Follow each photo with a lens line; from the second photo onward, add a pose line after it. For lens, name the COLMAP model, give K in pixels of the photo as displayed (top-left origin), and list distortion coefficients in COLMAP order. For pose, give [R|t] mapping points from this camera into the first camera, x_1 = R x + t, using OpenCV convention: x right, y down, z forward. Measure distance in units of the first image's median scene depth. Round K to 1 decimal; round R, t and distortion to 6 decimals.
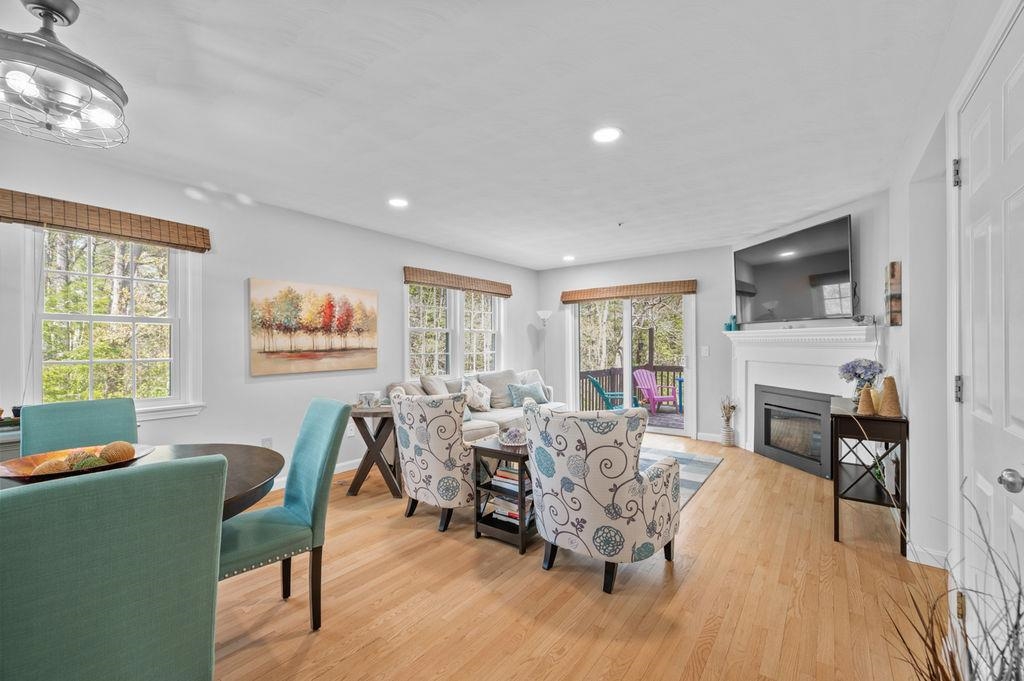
lens RADIAL K [[425.2, 0, 512.4], [0, 425.2, 345.9], [0, 0, 1]] dist [-0.001821, 0.000470]
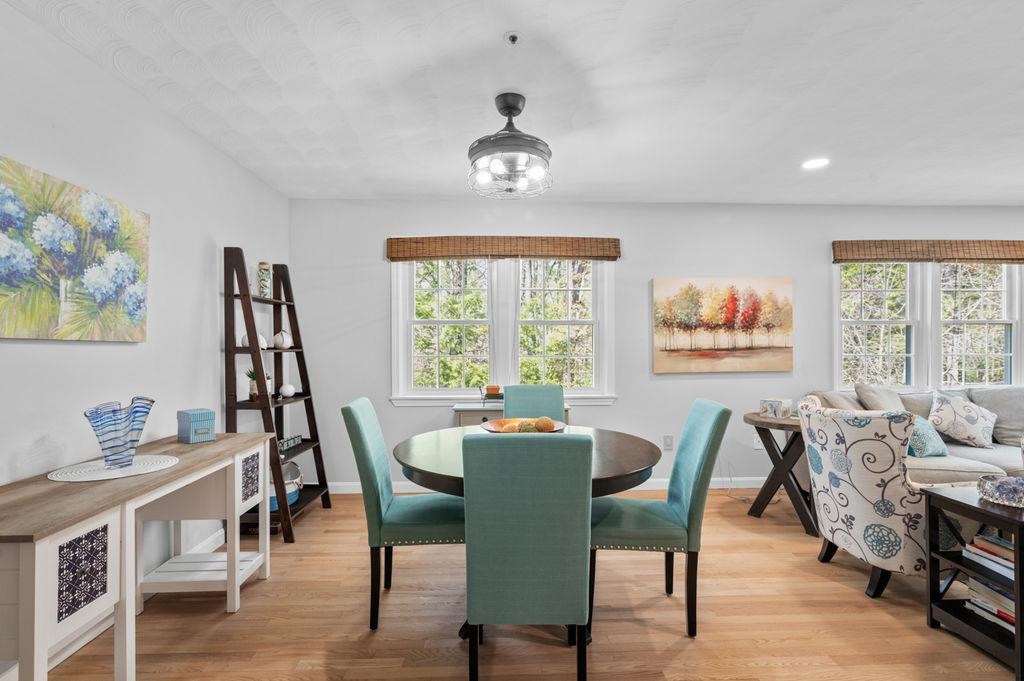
lens RADIAL K [[476.0, 0, 504.6], [0, 476.0, 345.1], [0, 0, 1]] dist [0.003190, -0.002061]
pose [[0.624593, 0.002779, -0.780946, 0.062408], [-0.000790, 0.999995, 0.002926, -0.000669], [0.780950, -0.001210, 0.624592, -0.007311]]
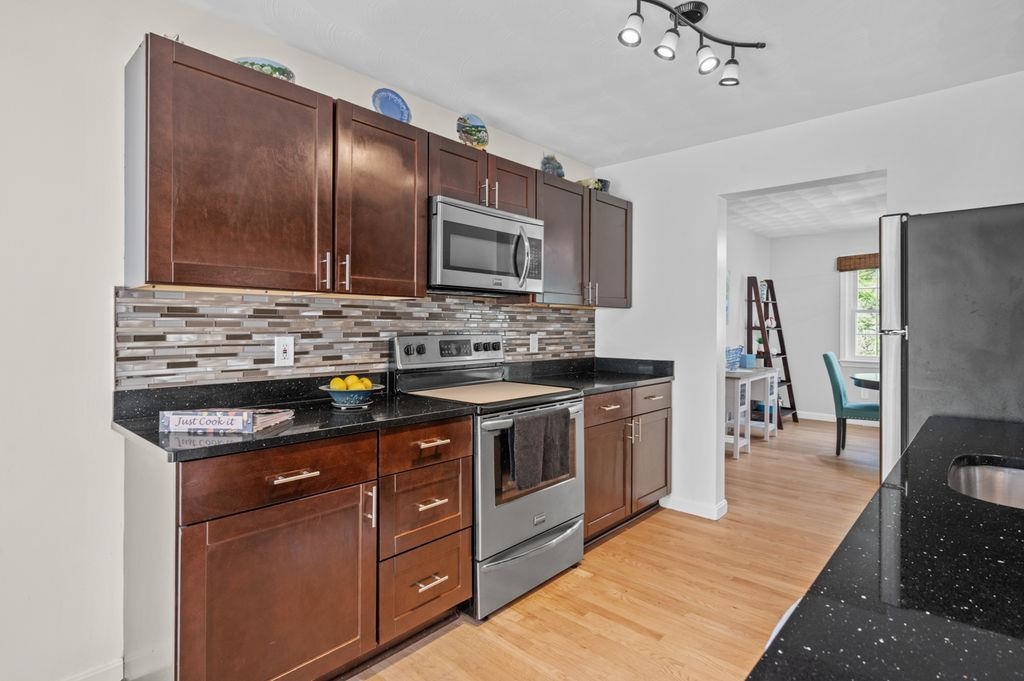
lens RADIAL K [[534.0, 0, 508.6], [0, 534.0, 327.3], [0, 0, 1]] dist [-0.000258, -0.000157]
pose [[-0.074876, 0.010518, -0.997137, 1.130844], [-0.004317, 0.999932, 0.010872, -0.009162], [0.997184, 0.005119, -0.074825, -0.619230]]
